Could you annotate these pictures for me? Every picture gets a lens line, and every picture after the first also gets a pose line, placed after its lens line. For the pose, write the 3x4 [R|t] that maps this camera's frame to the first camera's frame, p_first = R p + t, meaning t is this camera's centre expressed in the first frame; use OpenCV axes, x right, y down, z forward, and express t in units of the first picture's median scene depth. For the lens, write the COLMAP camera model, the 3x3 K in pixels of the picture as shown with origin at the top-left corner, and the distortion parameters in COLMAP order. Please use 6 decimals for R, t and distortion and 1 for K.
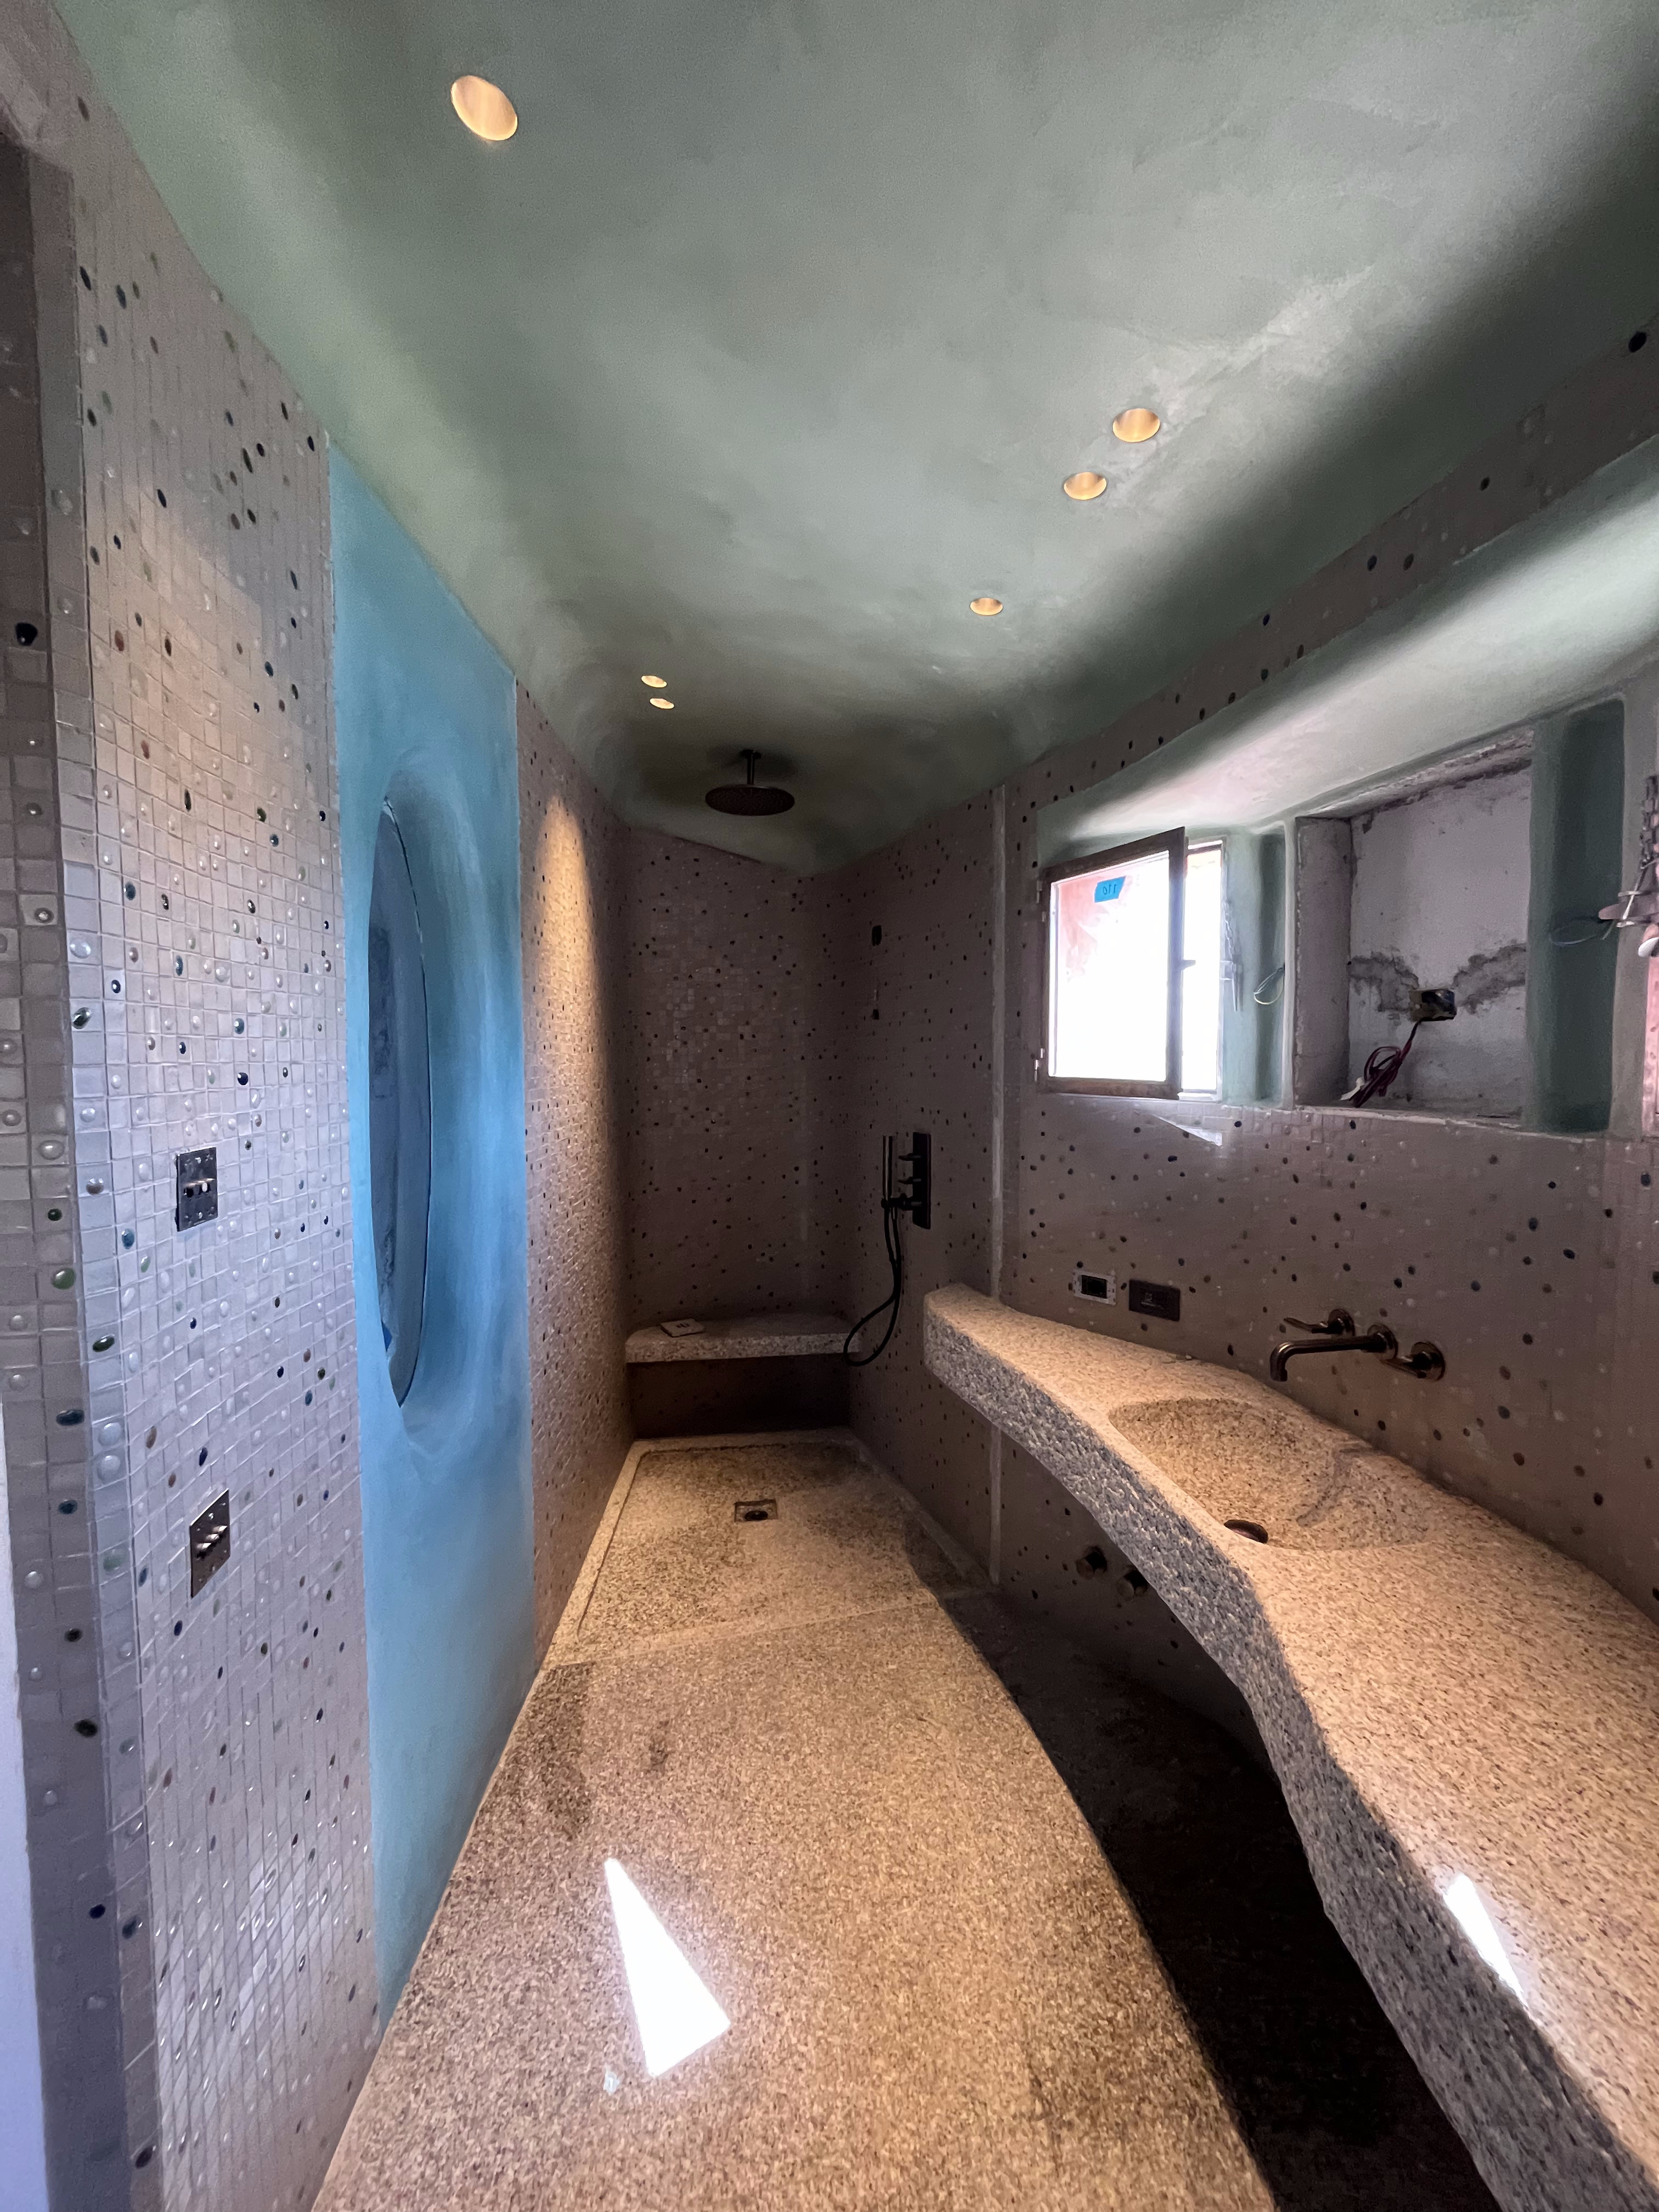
lens RADIAL K [[890.4, 0, 830.7], [0, 890.4, 1101.0], [0, 0, 1]] dist [-0.003537, -0.000056]
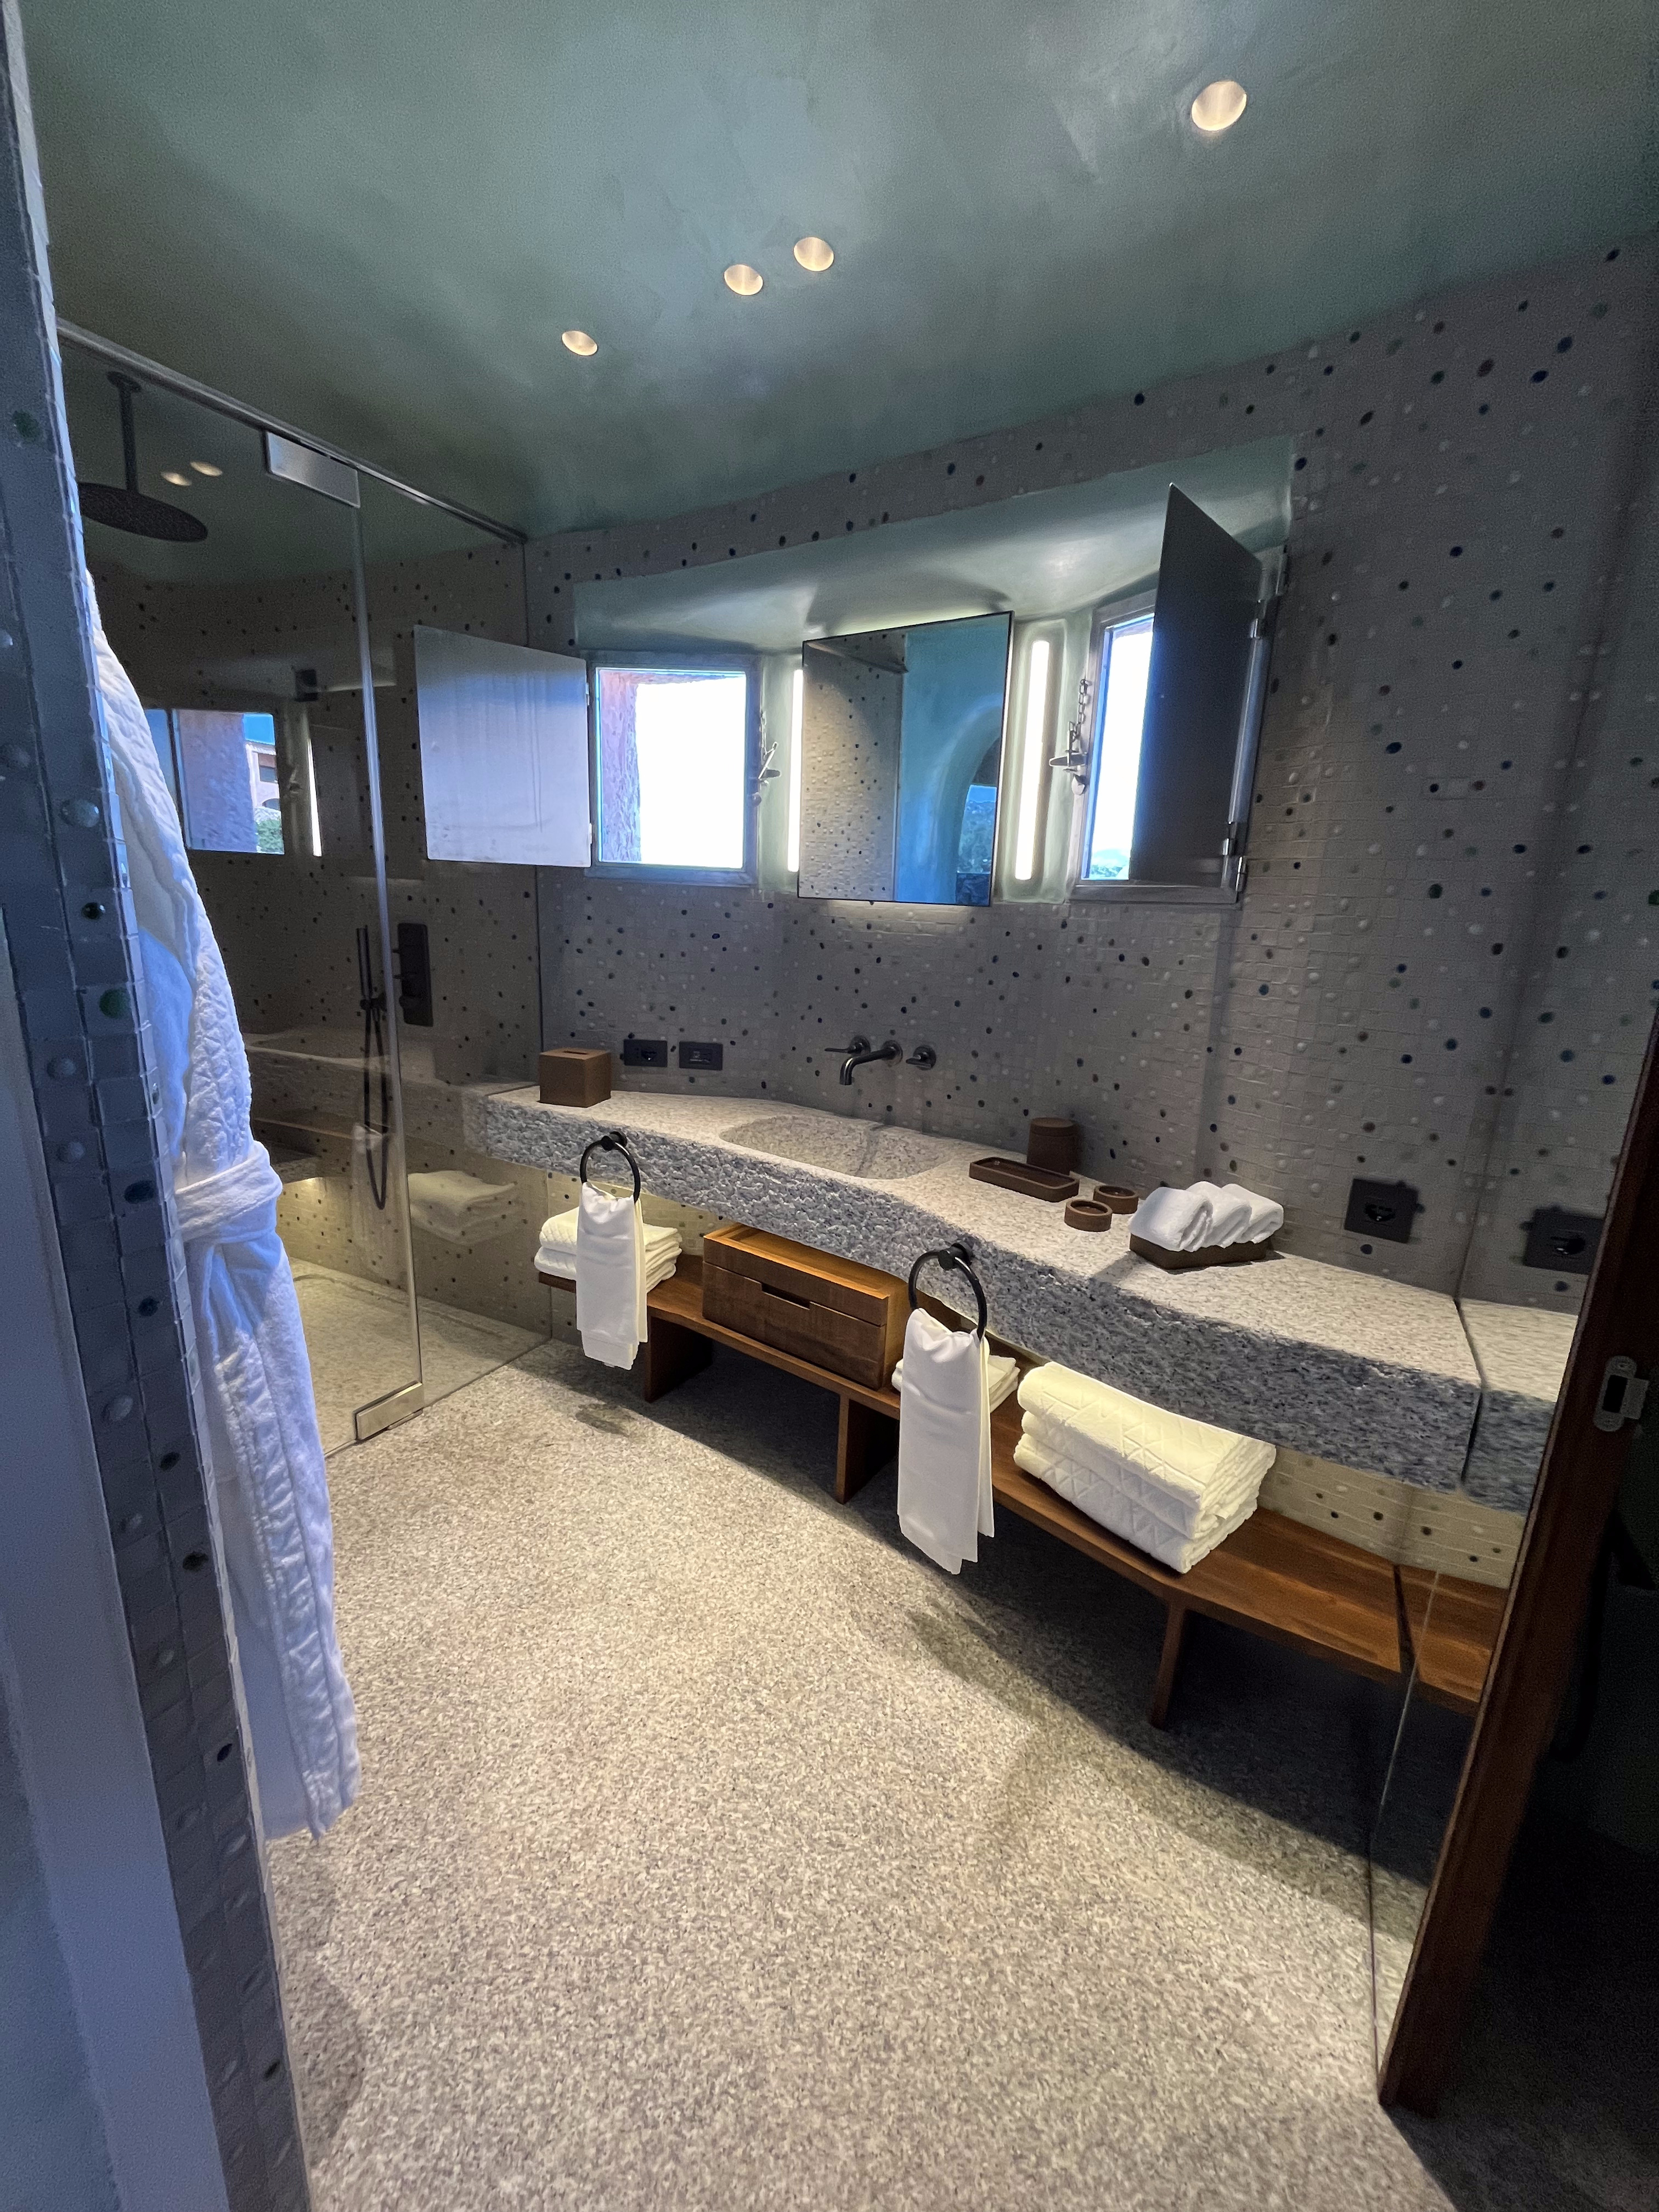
lens RADIAL K [[890.4, 0, 832.8], [0, 890.4, 1104.0], [0, 0, 1]] dist [-0.003537, -0.000056]
pose [[0.703375, -0.134264, 0.698024, -0.445699], [-0.006276, 0.980788, 0.194978, 0.062817], [-0.710791, -0.141524, 0.689019, 0.039753]]
